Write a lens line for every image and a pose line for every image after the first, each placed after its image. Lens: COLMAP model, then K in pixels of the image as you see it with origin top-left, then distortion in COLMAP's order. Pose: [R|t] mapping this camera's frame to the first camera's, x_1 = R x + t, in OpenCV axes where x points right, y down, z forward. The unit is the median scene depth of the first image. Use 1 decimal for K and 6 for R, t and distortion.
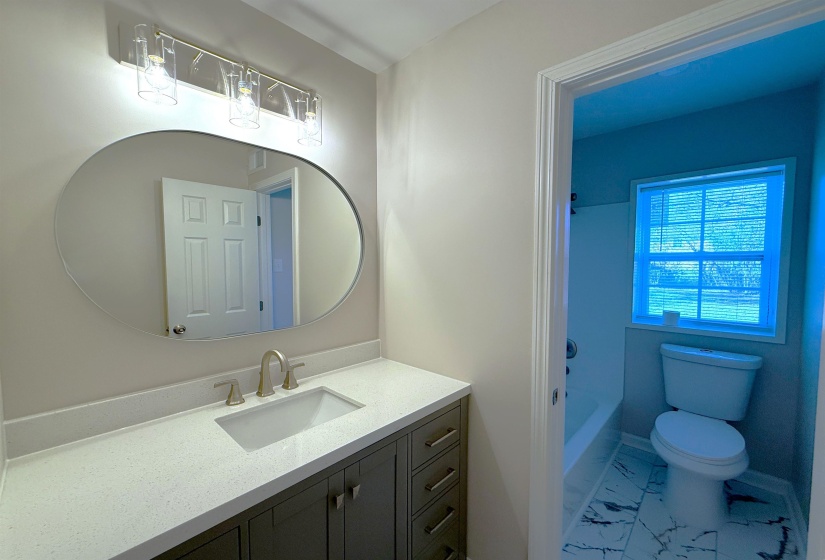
lens RADIAL K [[328.7, 0, 412.5], [0, 328.7, 280.0], [0, 0, 1]] dist [0.001108, 0.000124]
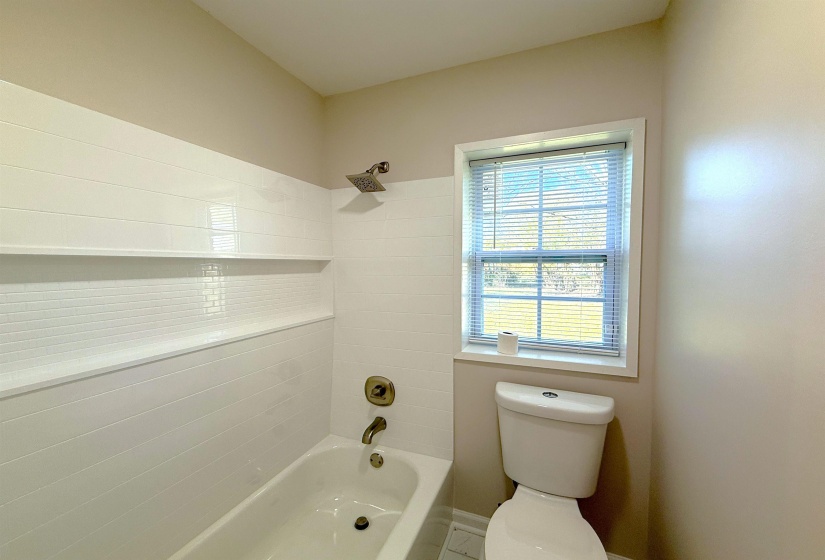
lens RADIAL K [[328.7, 0, 412.5], [0, 328.7, 280.0], [0, 0, 1]] dist [0.001108, 0.000124]
pose [[0.937819, -0.027202, 0.346057, 0.358827], [0.024291, 0.999624, 0.012747, -0.035054], [-0.346273, -0.003548, 0.938127, 0.413744]]
